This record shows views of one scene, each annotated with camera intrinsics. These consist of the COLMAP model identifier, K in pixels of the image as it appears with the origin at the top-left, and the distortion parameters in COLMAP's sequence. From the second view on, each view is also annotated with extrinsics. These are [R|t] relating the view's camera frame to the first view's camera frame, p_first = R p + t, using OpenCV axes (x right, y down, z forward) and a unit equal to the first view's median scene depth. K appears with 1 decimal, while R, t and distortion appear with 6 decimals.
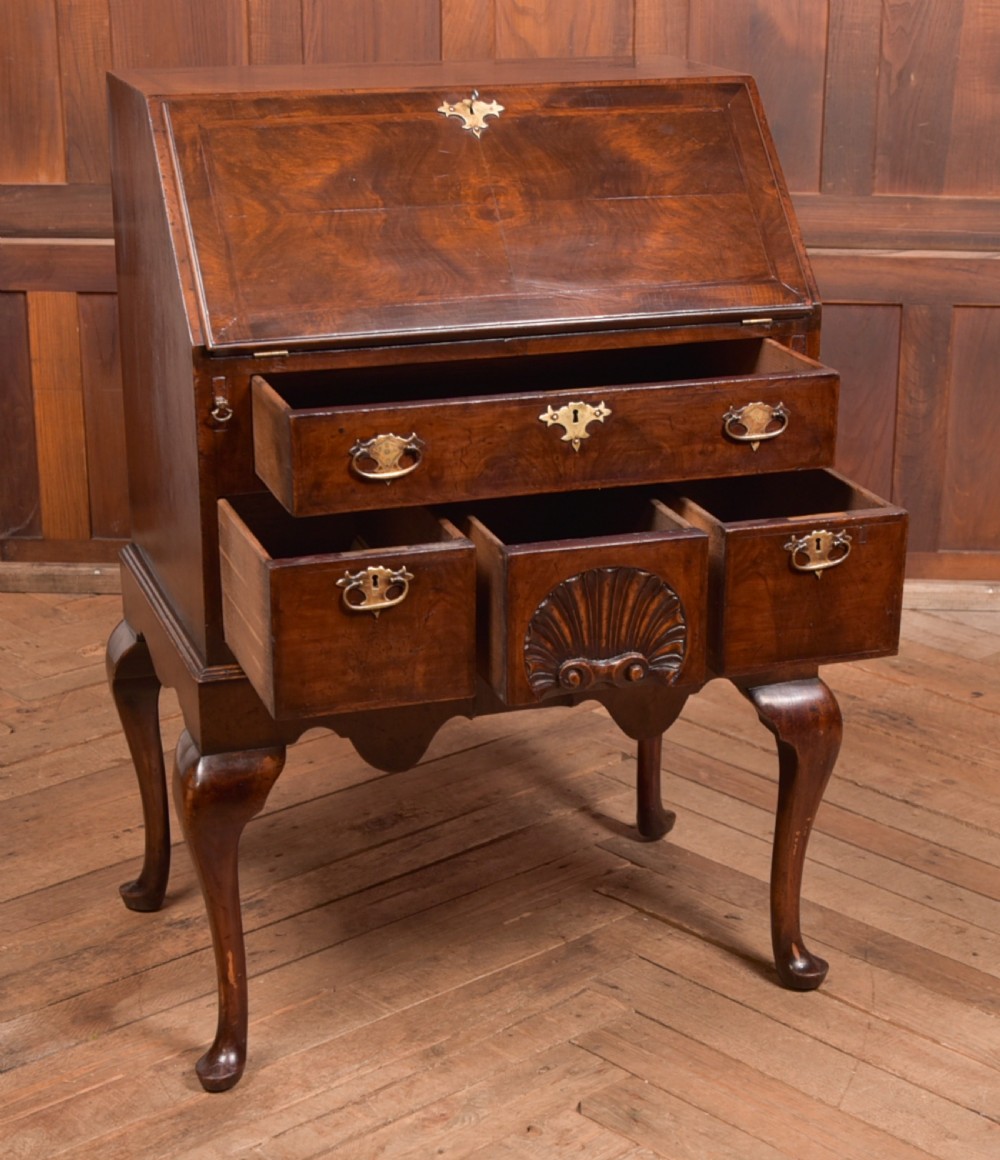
lens RADIAL K [[2325.5, 0, 564.1], [0, 2325.5, 713.7], [0, 0, 1]] dist [-0.080162, 0.082399]
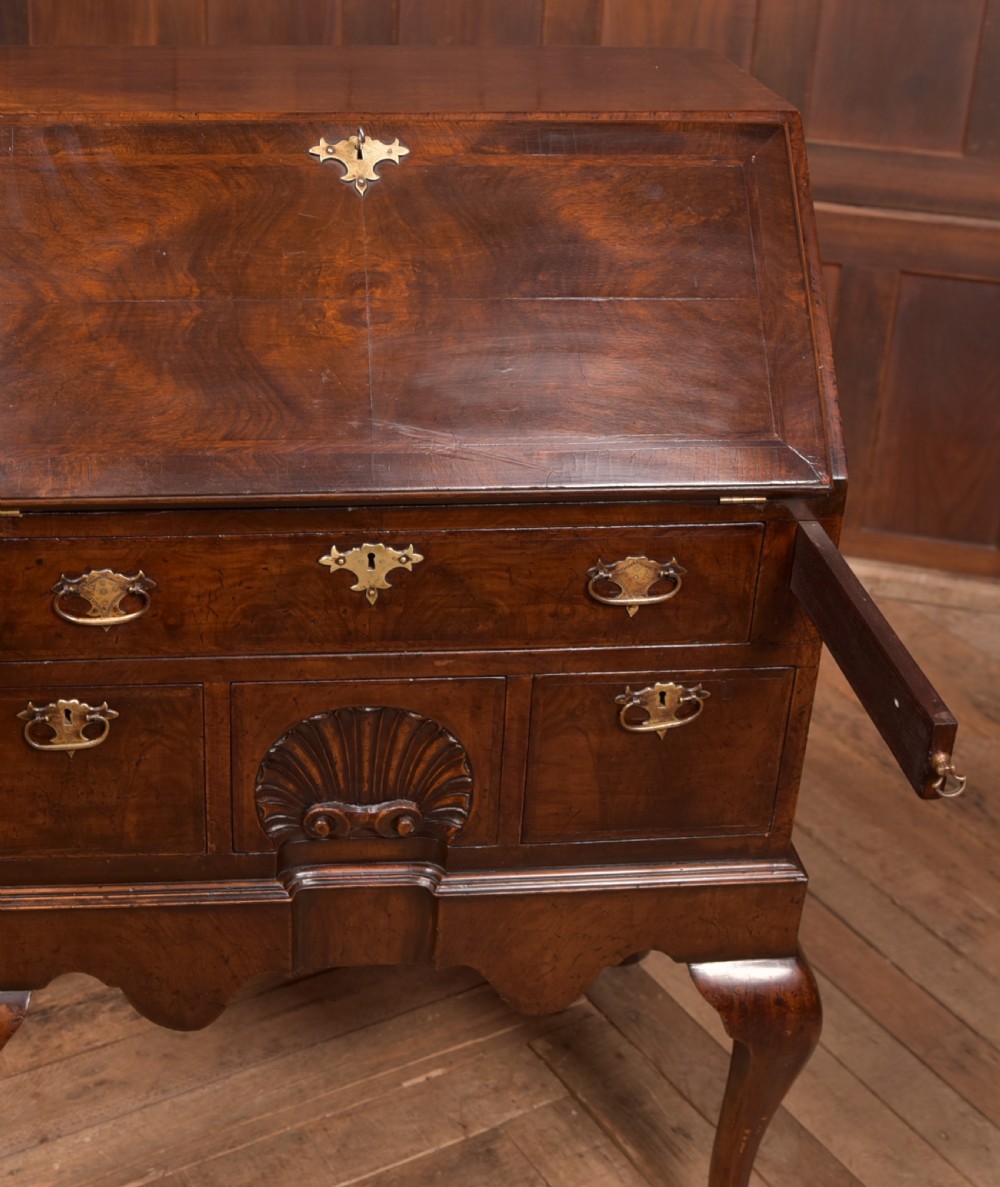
lens RADIAL K [[1738.2, 0, 345.1], [0, 1738.2, 484.3], [0, 0, 1]] dist [-0.093039, 0.122942]
pose [[0.962393, 0.119078, -0.244171, 0.092534], [-0.103687, 0.991779, 0.074993, -0.196075], [0.251093, -0.046855, 0.966828, 0.479730]]
